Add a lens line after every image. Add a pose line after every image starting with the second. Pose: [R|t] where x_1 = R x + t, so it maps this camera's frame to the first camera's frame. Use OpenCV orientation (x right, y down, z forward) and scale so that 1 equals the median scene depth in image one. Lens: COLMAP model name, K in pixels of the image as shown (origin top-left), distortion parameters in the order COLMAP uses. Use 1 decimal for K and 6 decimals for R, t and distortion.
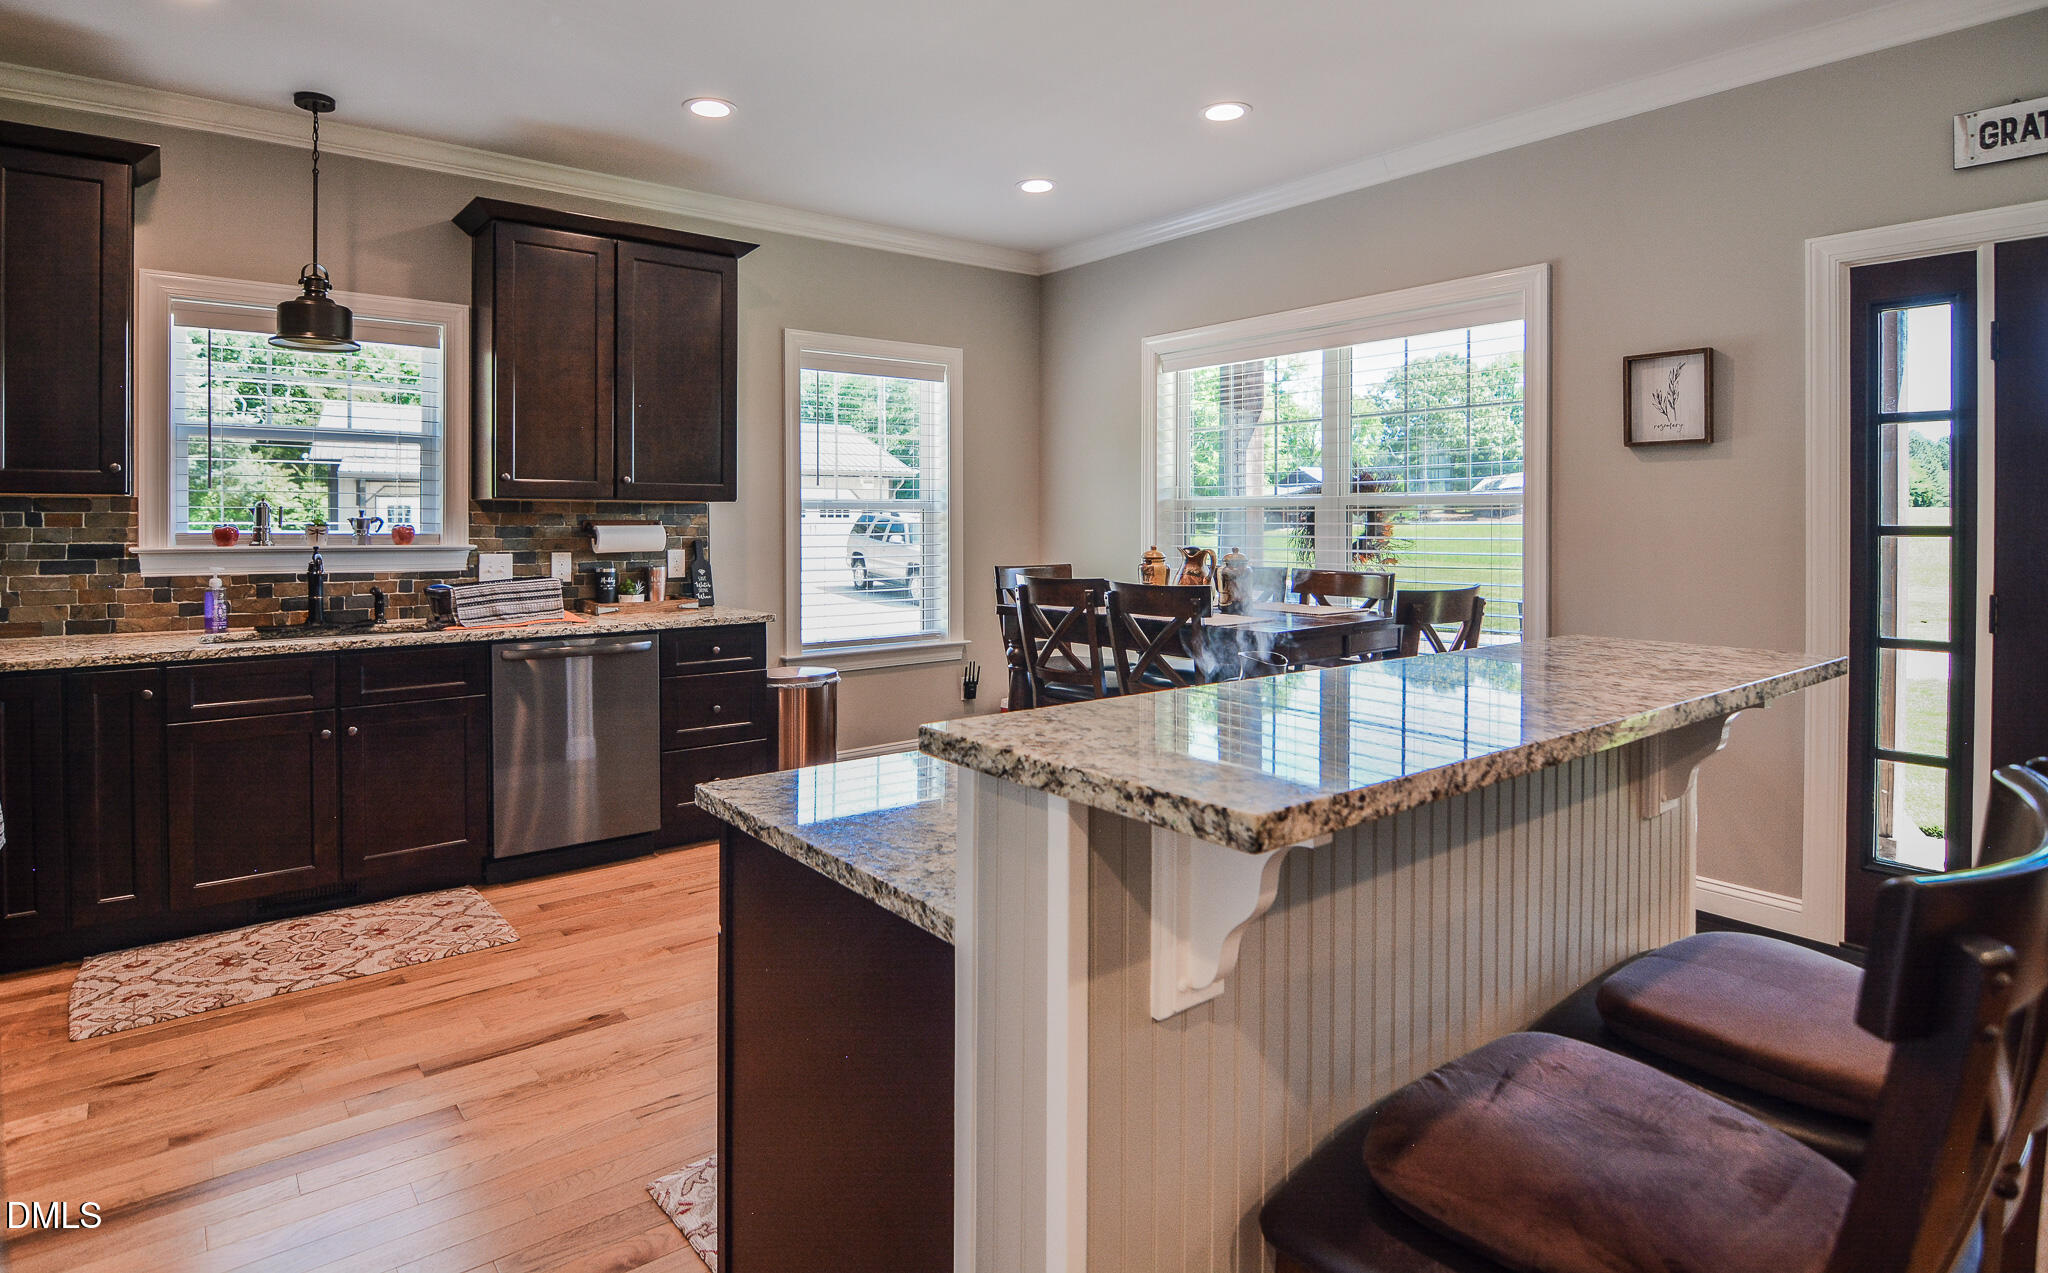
lens RADIAL K [[1055.0, 0, 1025.3], [0, 1055.0, 531.3], [0, 0, 1]] dist [0.002663, 0.000176]
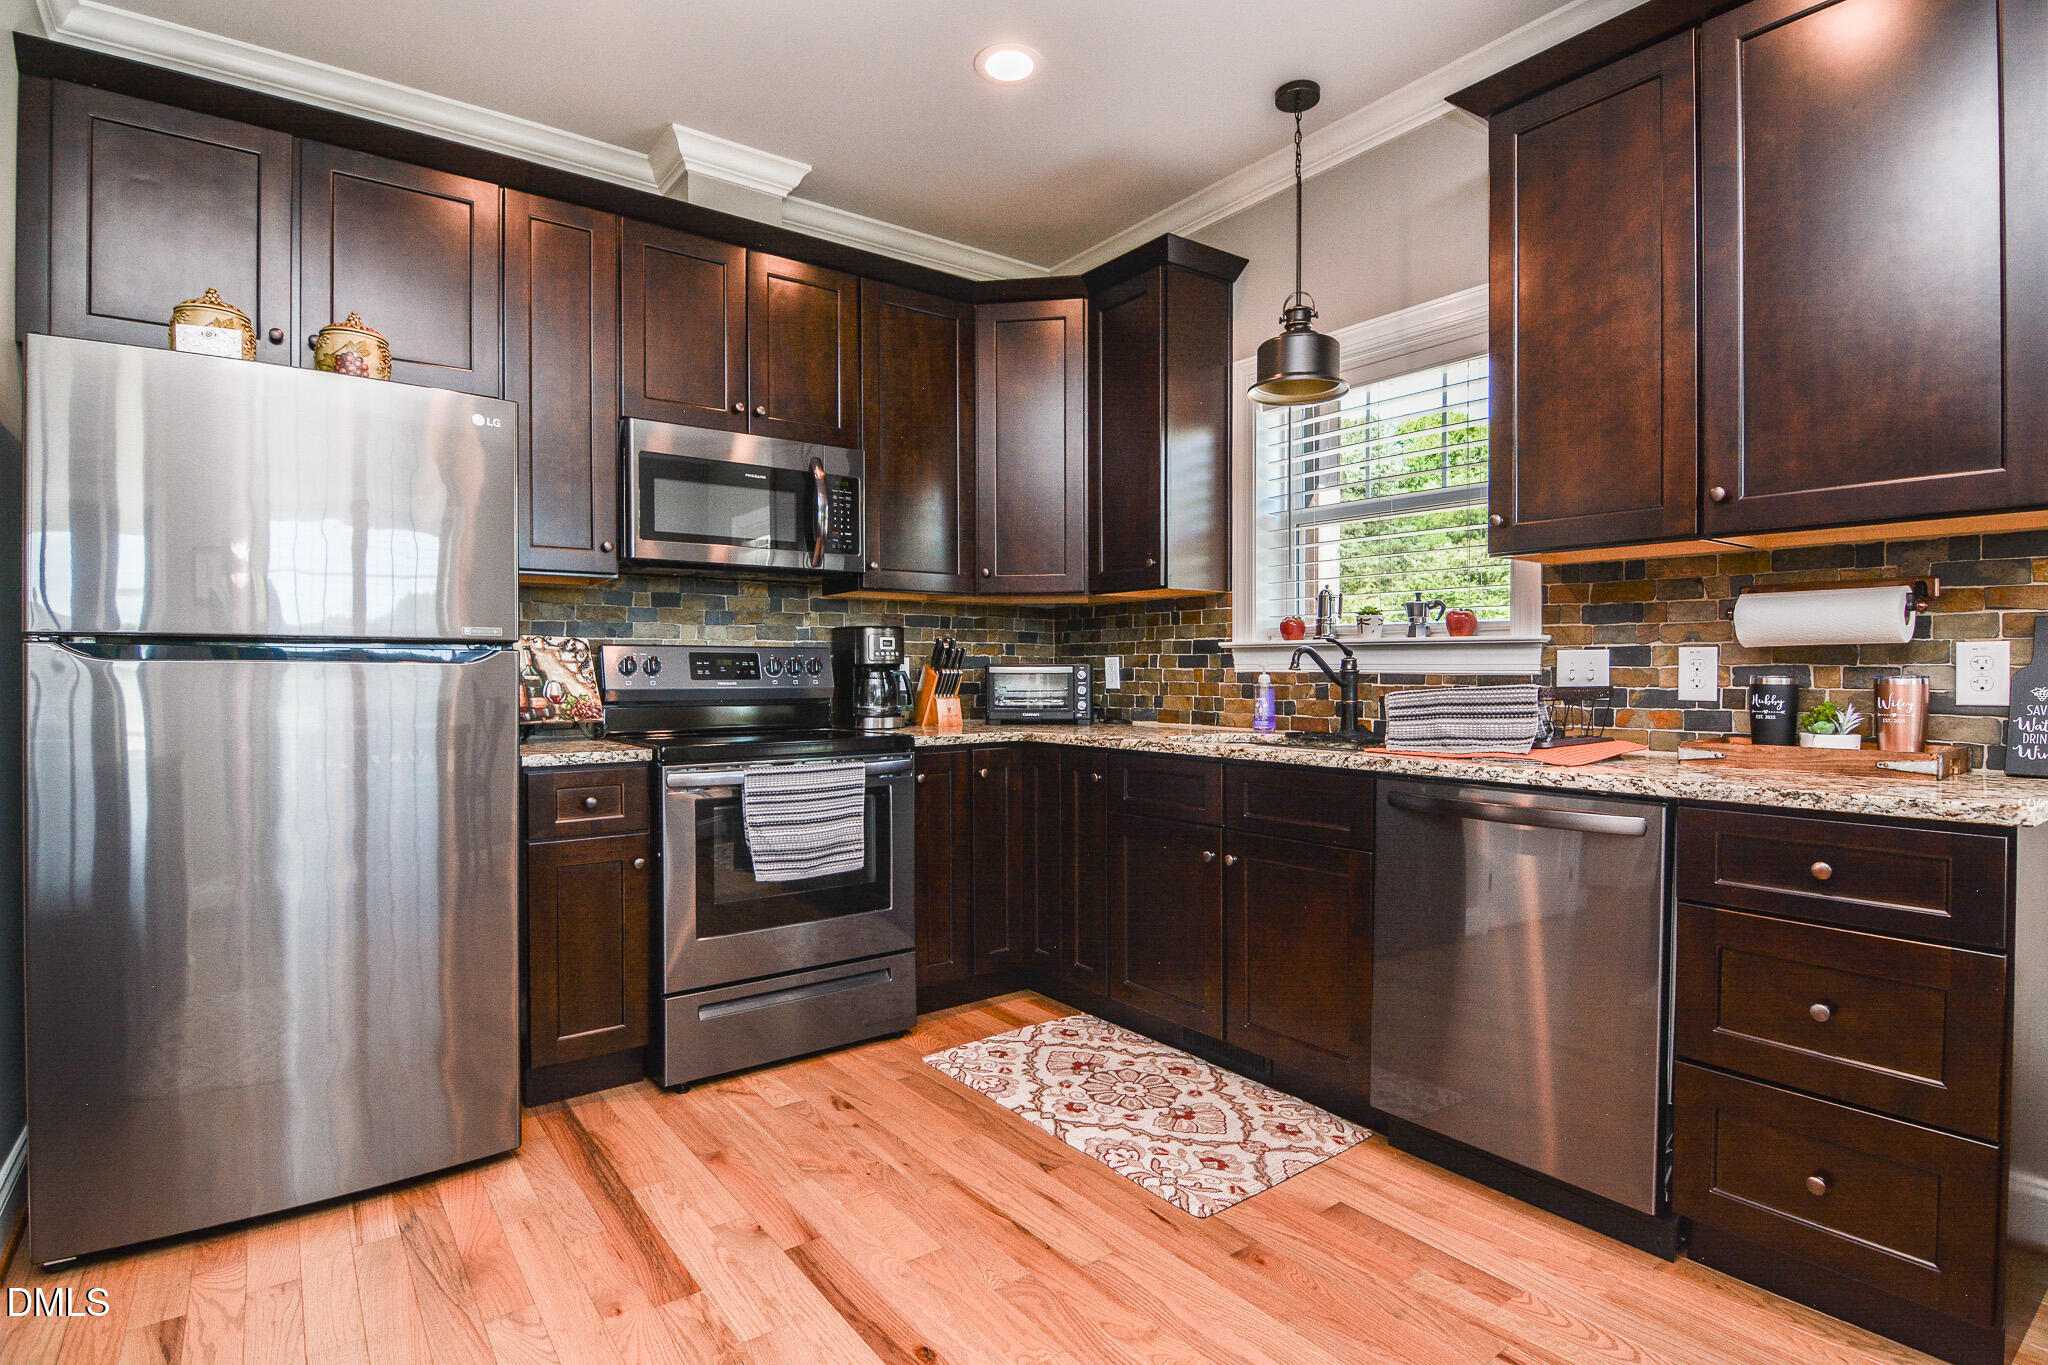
lens RADIAL K [[1029.5, 0, 1001.7], [0, 1029.5, 686.3], [0, 0, 1]] dist [0.000817, -0.022033]
pose [[-0.060756, 0.013026, -0.998068, 0.164749], [-0.006637, 0.999887, 0.013454, 0.050185], [0.998131, 0.007442, -0.060662, 0.934515]]
